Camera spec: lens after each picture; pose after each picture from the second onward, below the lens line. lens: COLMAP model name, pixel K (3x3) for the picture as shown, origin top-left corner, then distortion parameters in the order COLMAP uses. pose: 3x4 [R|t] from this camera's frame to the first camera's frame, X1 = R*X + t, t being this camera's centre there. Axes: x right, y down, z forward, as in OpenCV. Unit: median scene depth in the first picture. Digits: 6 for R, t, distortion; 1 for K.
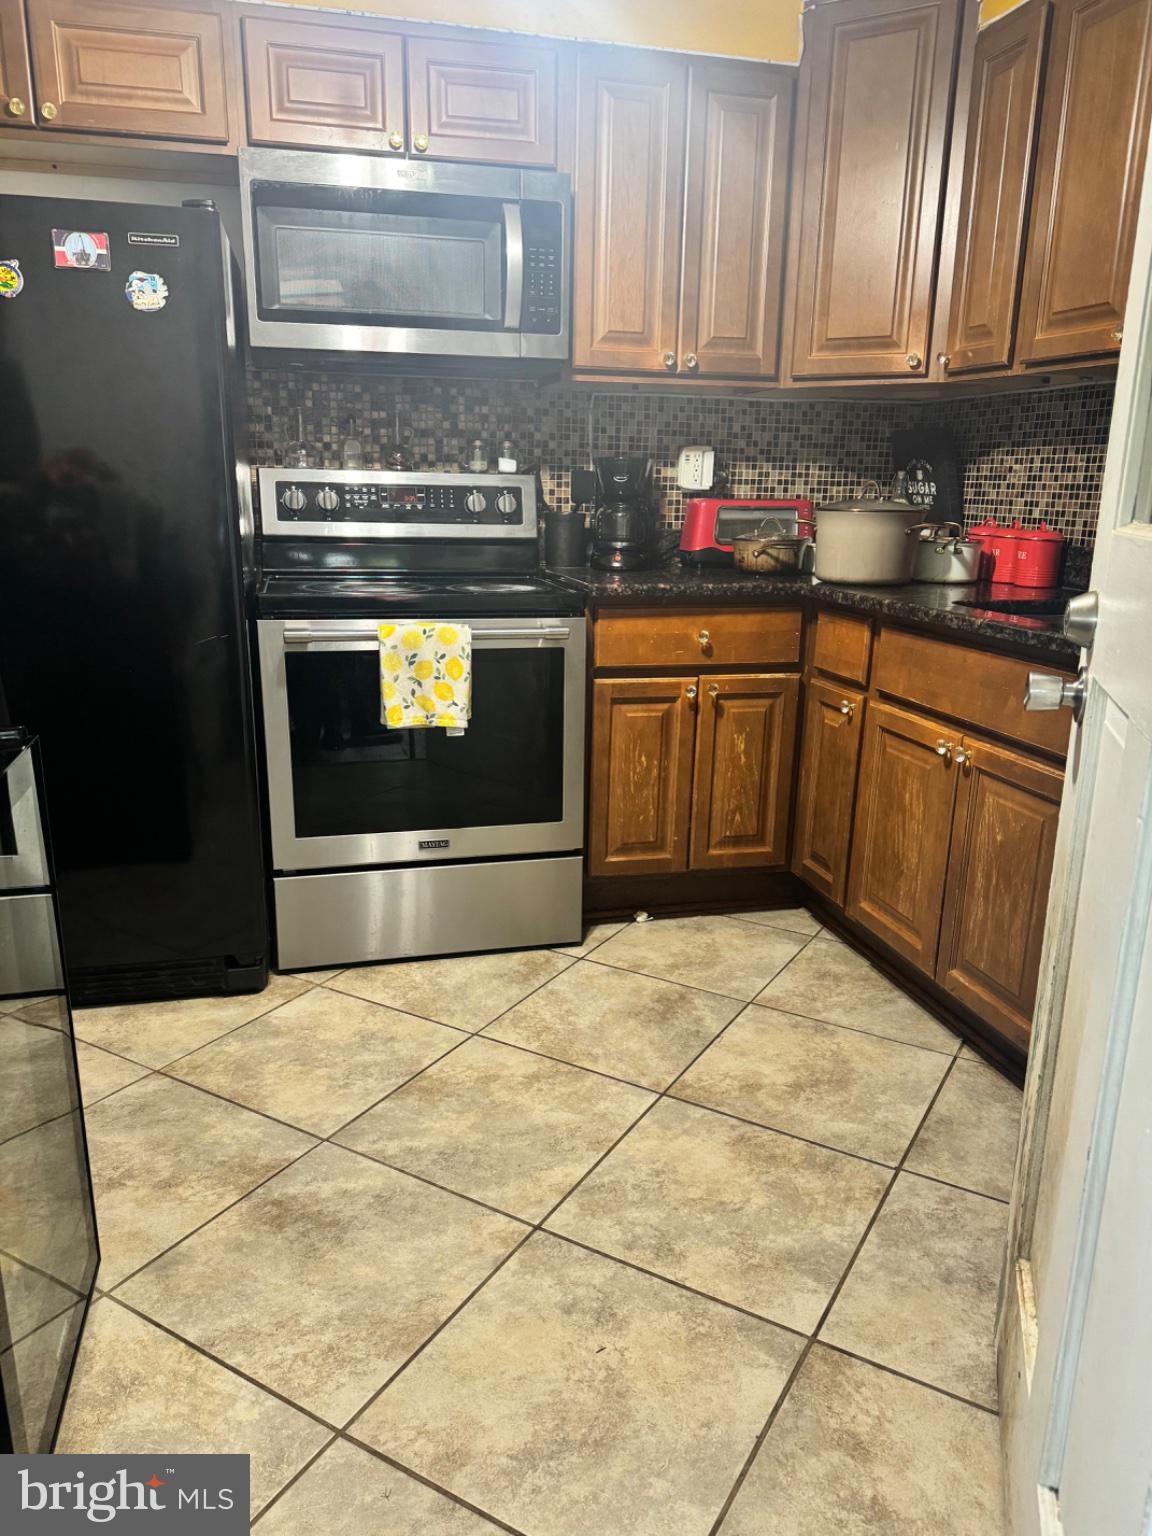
lens RADIAL K [[1093.9, 0, 585.5], [0, 1093.9, 761.7], [0, 0, 1]] dist [0.063410, -0.038497]
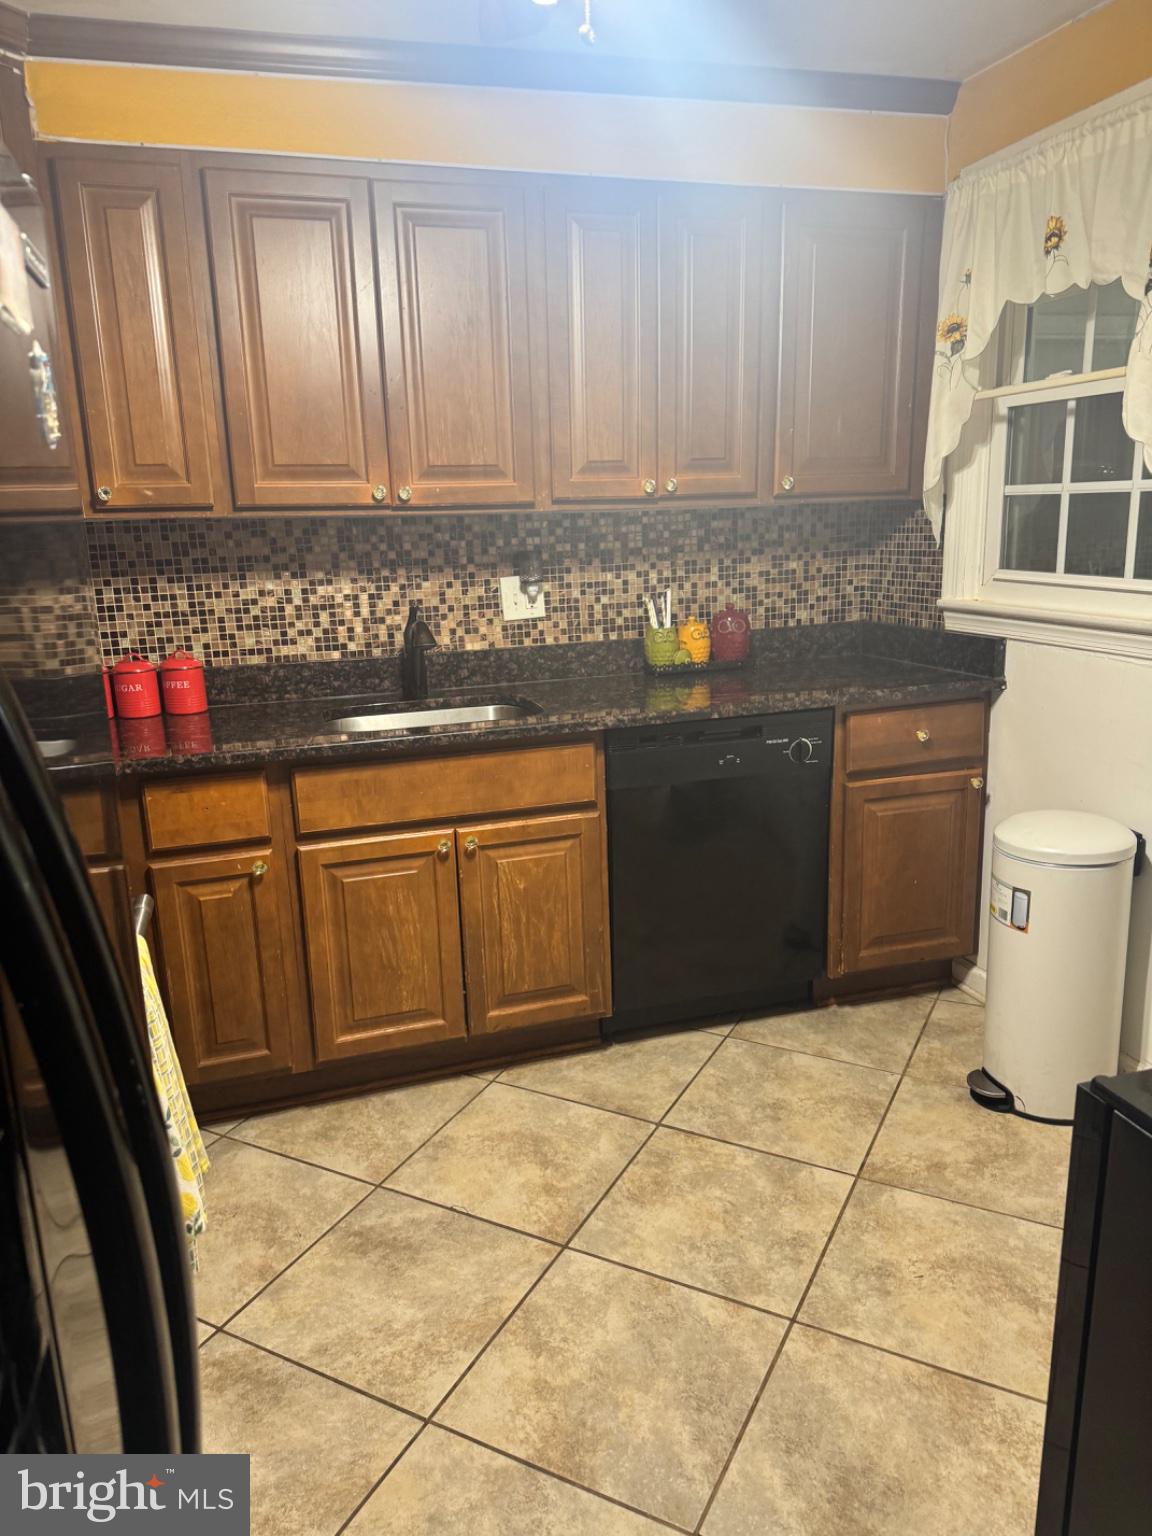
lens RADIAL K [[1093.9, 0, 577.6], [0, 1093.9, 762.4], [0, 0, 1]] dist [0.063410, -0.038497]
pose [[-0.041642, -0.249619, 0.967448, -0.680977], [0.282042, 0.925971, 0.251057, -0.302979], [-0.958498, 0.283316, 0.031844, 0.717635]]
